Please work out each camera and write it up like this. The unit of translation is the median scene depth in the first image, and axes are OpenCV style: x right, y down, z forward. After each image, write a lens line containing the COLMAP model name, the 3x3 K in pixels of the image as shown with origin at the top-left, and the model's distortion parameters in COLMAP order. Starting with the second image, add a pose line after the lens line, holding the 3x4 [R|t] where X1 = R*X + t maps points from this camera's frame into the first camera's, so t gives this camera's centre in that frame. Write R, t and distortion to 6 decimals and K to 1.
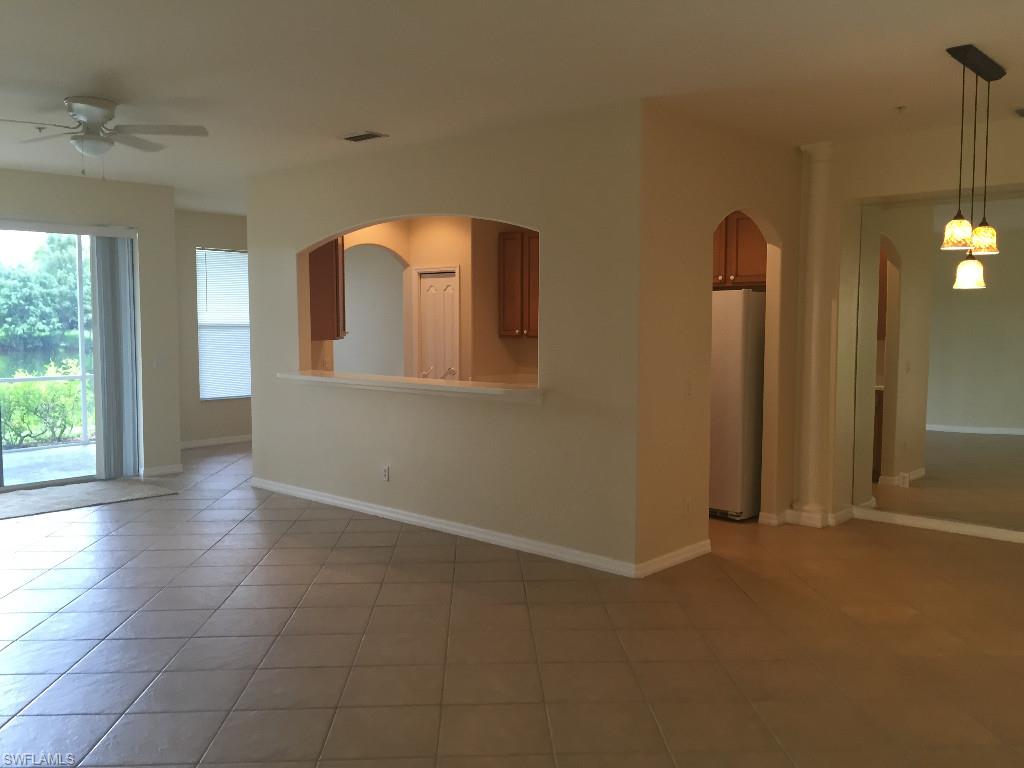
lens RADIAL K [[874.5, 0, 512.3], [0, 874.5, 380.8], [0, 0, 1]] dist [0.089714, -0.128533]
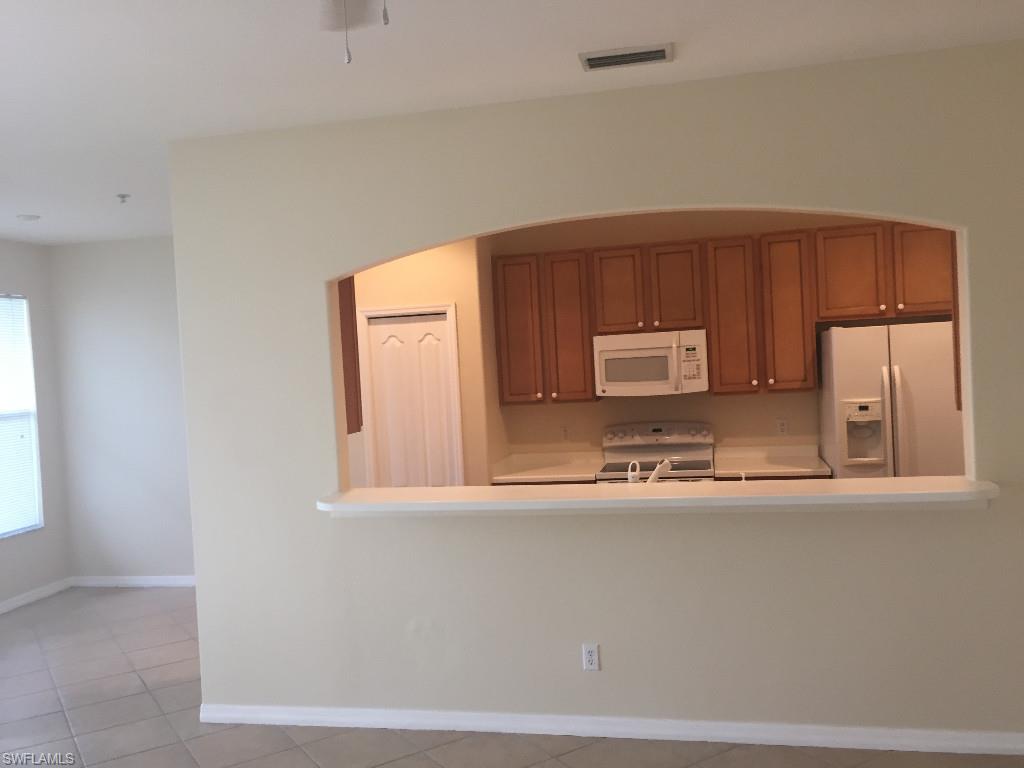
lens RADIAL K [[875.0, 0, 513.3], [0, 875.0, 381.8], [0, 0, 1]] dist [0.075206, -0.100755]
pose [[0.864069, -0.061962, 0.499546, -0.458255], [0.090939, 0.995281, -0.033848, -0.056948], [-0.495091, 0.074676, 0.865626, 0.510268]]
